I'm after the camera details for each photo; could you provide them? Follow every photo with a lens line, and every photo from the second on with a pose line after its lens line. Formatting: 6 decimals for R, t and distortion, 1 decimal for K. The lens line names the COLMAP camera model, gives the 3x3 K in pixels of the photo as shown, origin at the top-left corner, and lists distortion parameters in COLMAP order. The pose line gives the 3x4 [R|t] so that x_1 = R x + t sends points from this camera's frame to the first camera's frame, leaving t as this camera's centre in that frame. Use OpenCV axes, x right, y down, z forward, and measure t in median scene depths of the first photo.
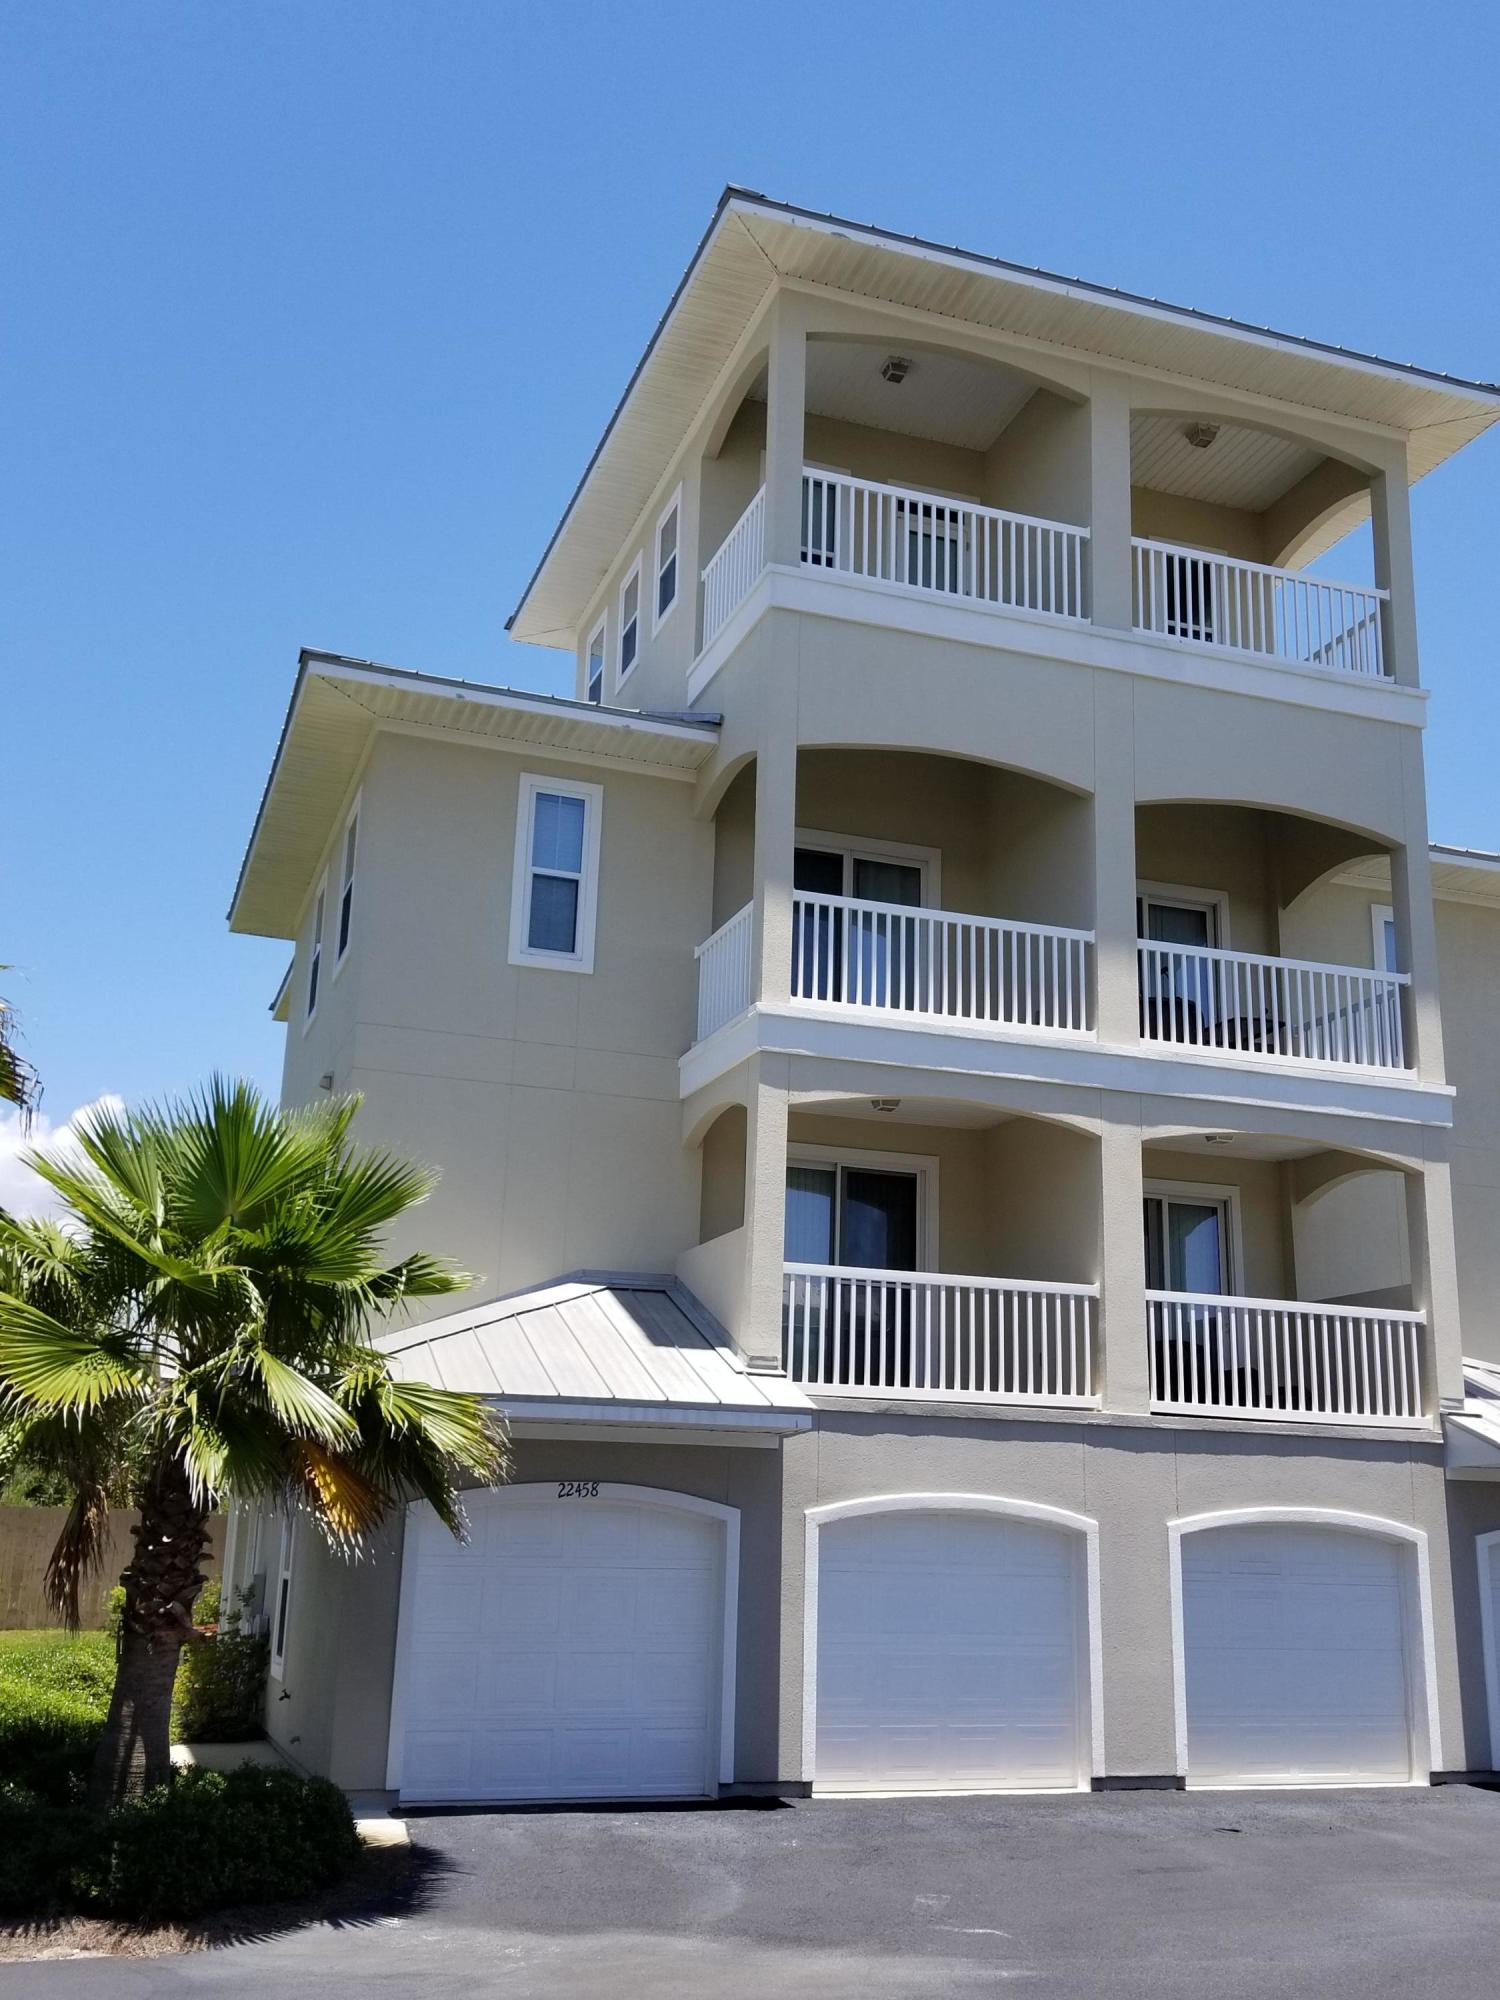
lens RADIAL K [[1928.3, 0, 750.0], [0, 1928.3, 1000.0], [0, 0, 1]] dist [0.122700, -0.250874]
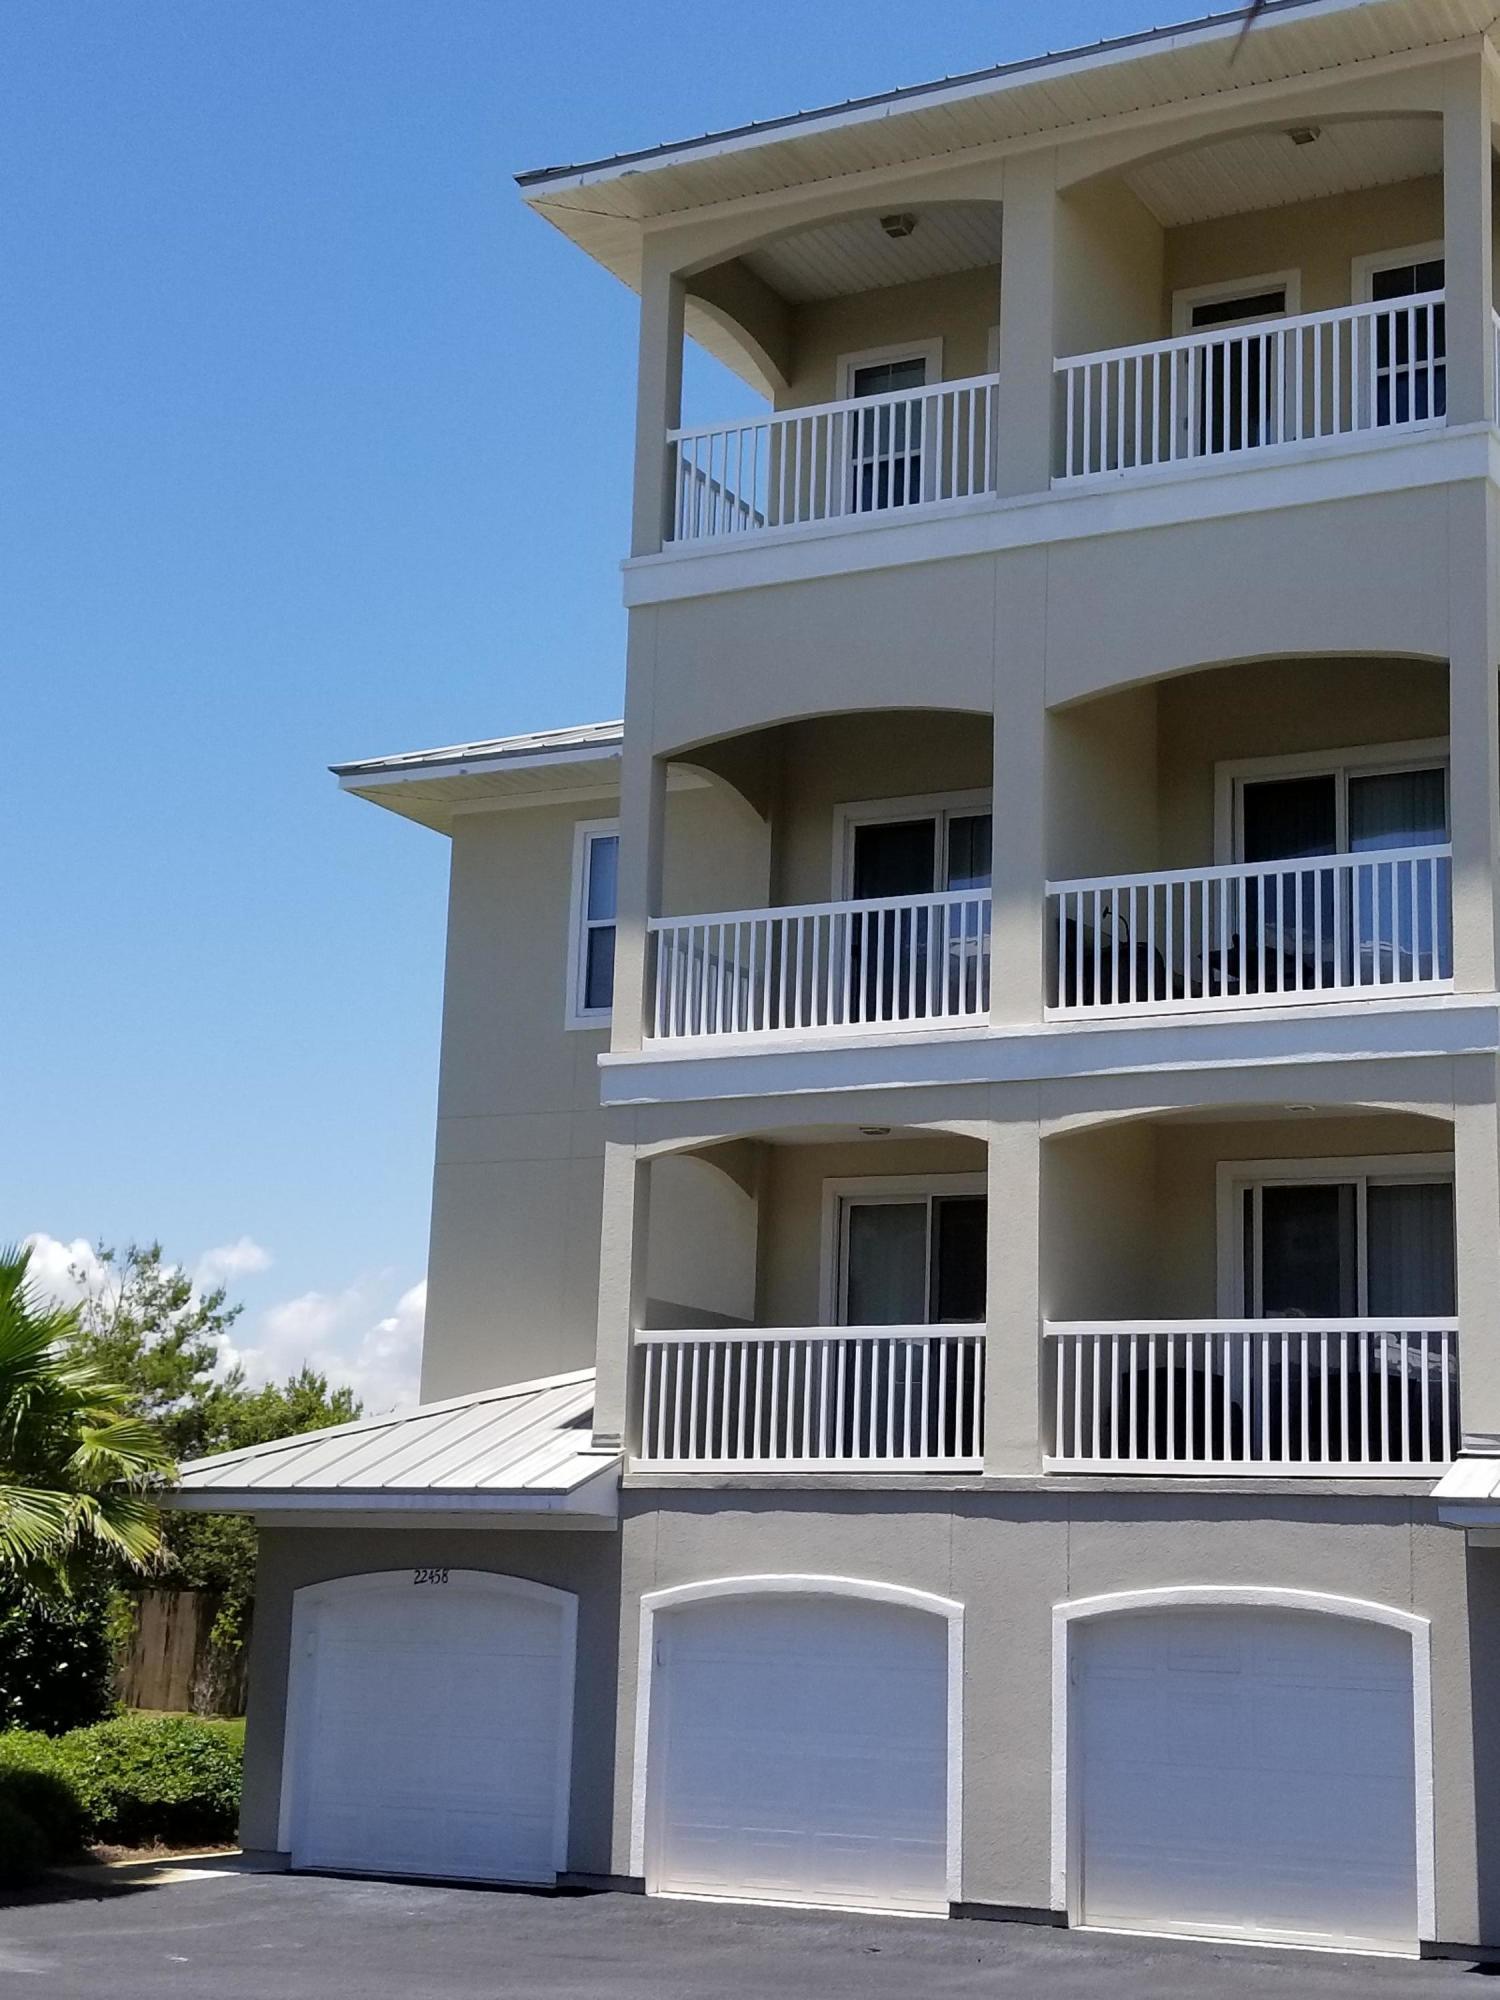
lens RADIAL K [[2896.7, 0, 750.0], [0, 2896.7, 1000.0], [0, 0, 1]] dist [0.115379, -0.192024]
pose [[0.678934, -0.159386, -0.716690, 0.994127], [0.179767, 0.982527, -0.048210, 0.052383], [0.711852, -0.096106, 0.695723, 0.082238]]
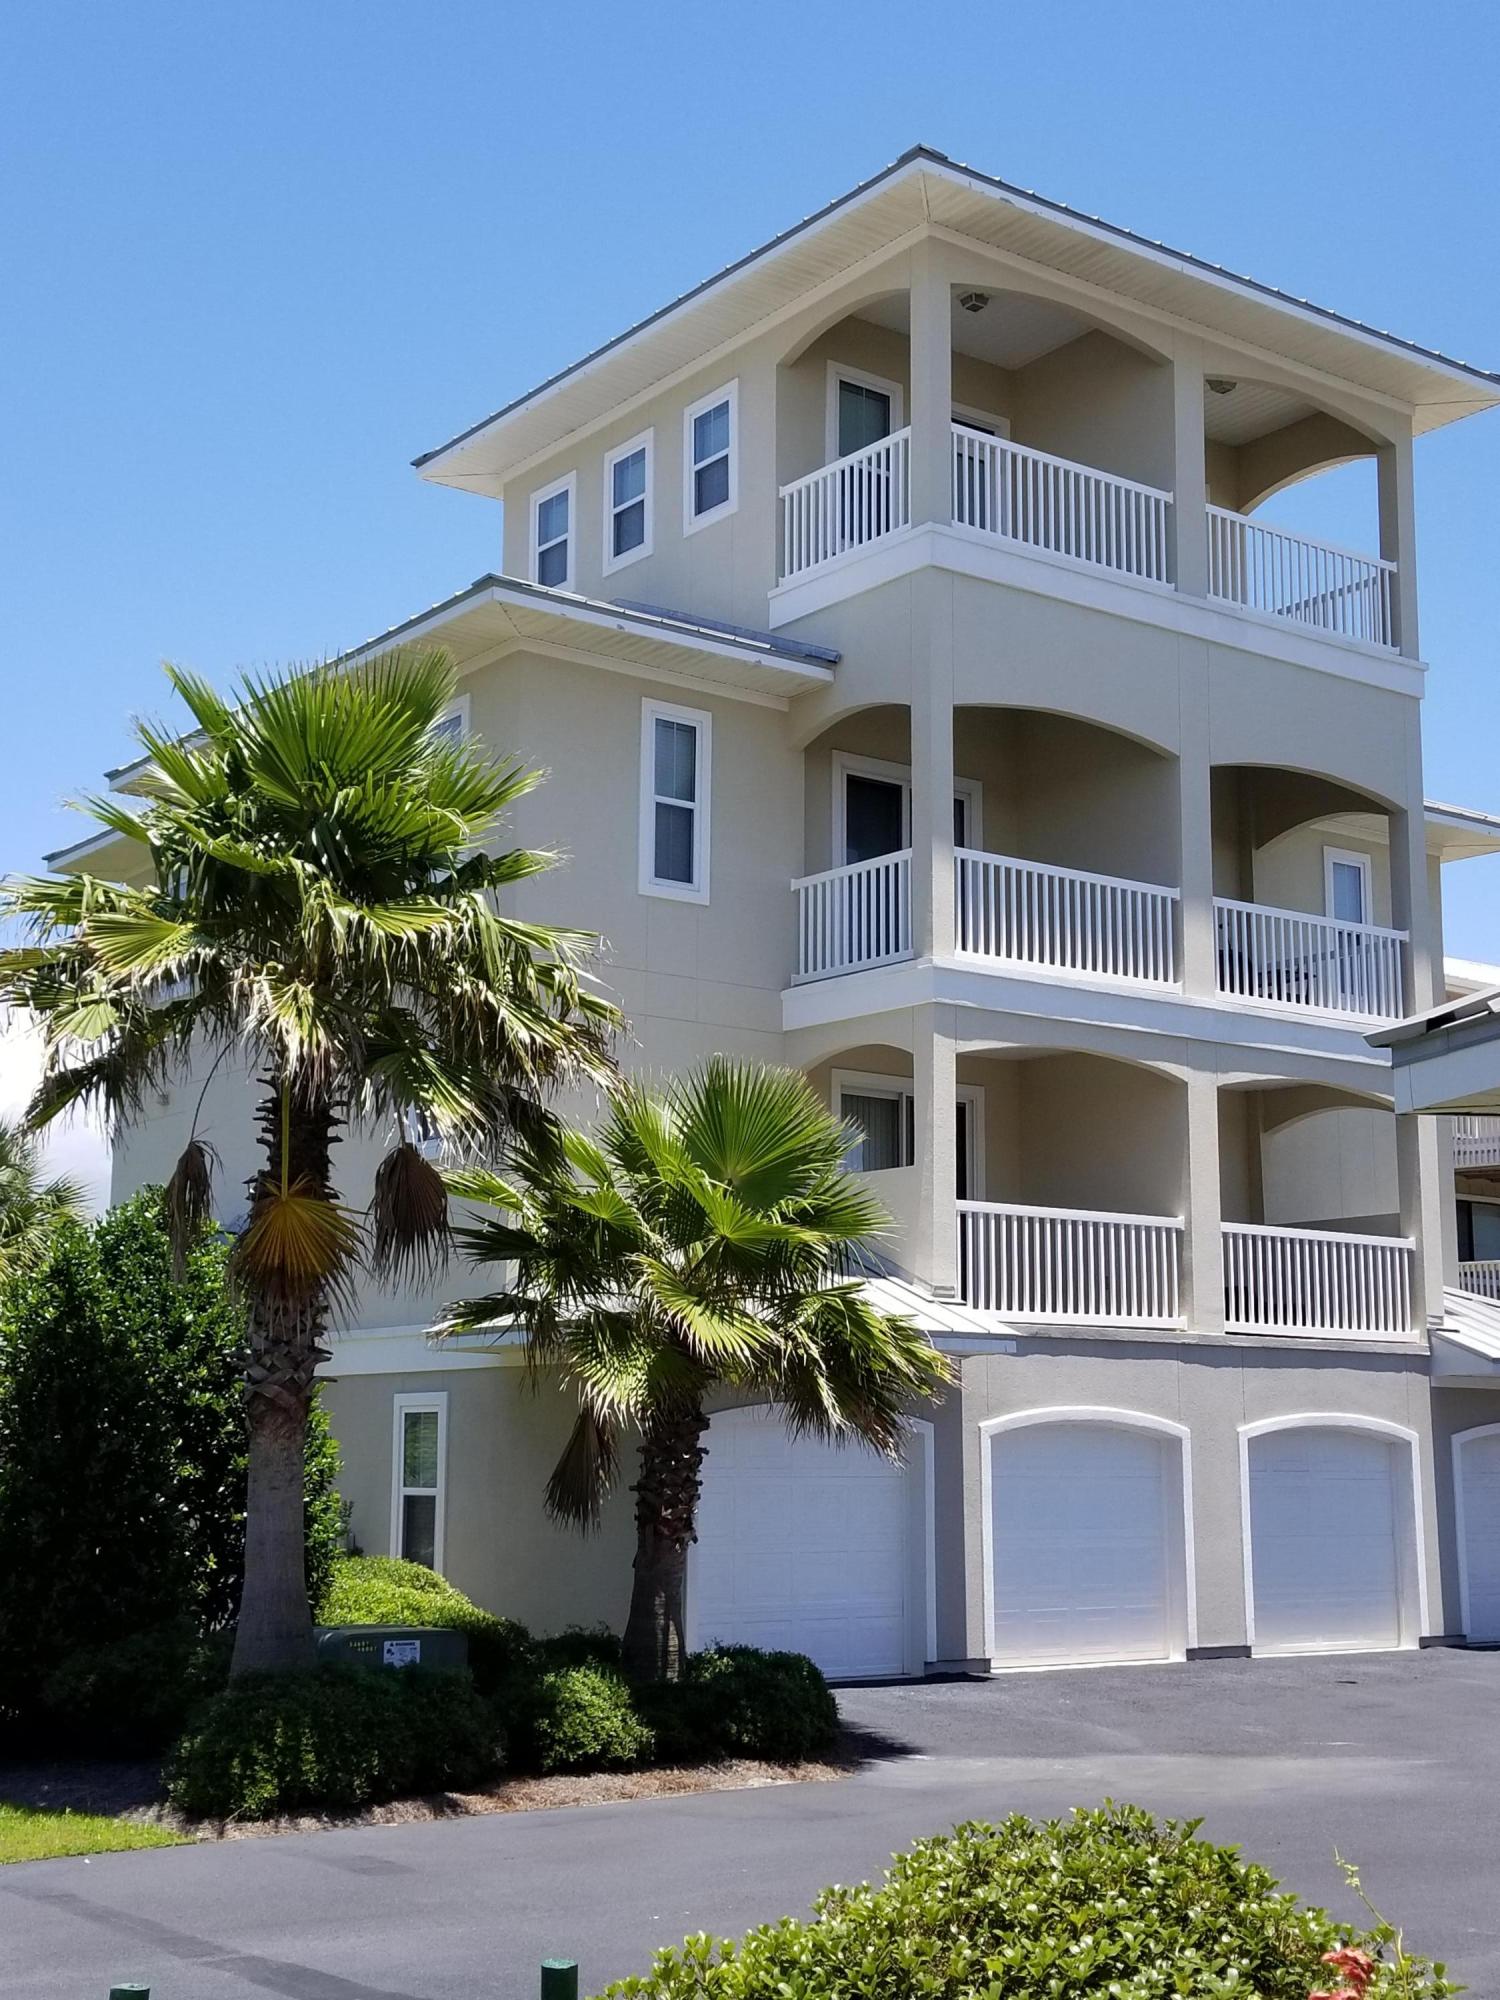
lens RADIAL K [[2547.3, 0, 695.6], [0, 2547.3, 974.7], [0, 0, 1]] dist [0.153331, -0.377600]
pose [[0.958106, 0.033056, 0.284499, -0.491773], [-0.058041, 0.995116, 0.079841, -0.087979], [-0.280470, -0.093009, 0.955346, -0.289400]]
